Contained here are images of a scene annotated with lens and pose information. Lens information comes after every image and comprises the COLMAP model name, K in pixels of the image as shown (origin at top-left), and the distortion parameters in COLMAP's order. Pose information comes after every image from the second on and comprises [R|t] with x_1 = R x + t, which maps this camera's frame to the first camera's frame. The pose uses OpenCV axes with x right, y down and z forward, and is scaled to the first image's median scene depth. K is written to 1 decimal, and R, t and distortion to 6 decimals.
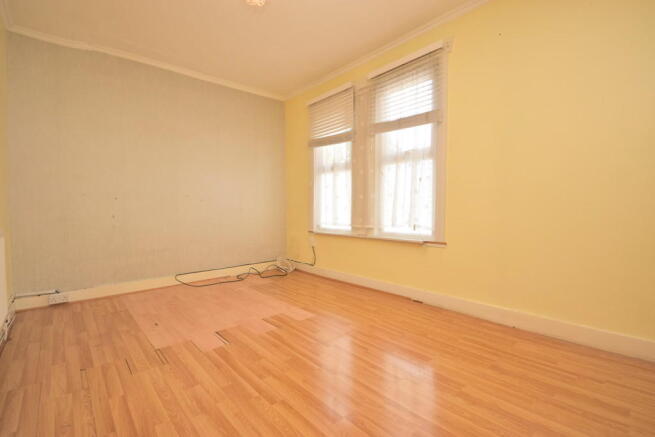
lens RADIAL K [[299.7, 0, 327.5], [0, 299.7, 218.5], [0, 0, 1]] dist [0.041888, -0.042240]
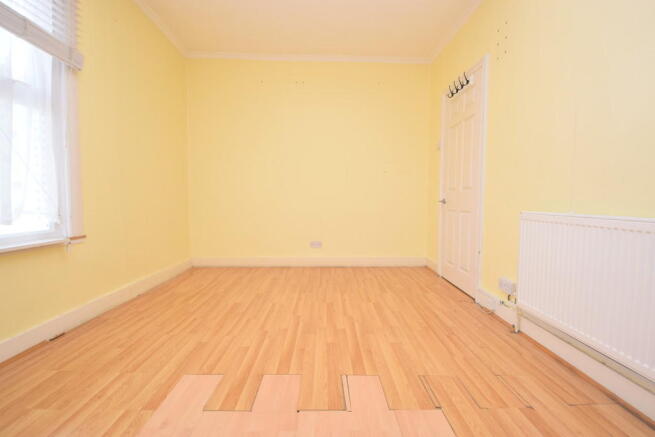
lens RADIAL K [[287.4, 0, 327.6], [0, 287.4, 196.9], [0, 0, 1]] dist [0.000400, -0.015853]
pose [[-0.752131, 0.001437, 0.659013, -0.733681], [0.019705, 0.999600, 0.020310, -0.027807], [-0.658719, 0.028262, -0.751858, 1.493569]]
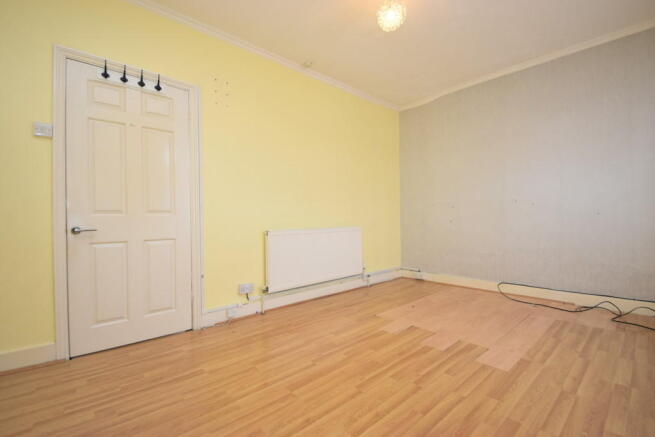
lens RADIAL K [[299.7, 0, 327.5], [0, 299.7, 218.5], [0, 0, 1]] dist [0.041888, -0.042240]
pose [[0.006231, 0.007294, -0.999954, 0.786344], [-0.024514, 0.999674, 0.007140, -0.021333], [0.999680, 0.024468, 0.006408, 0.712090]]
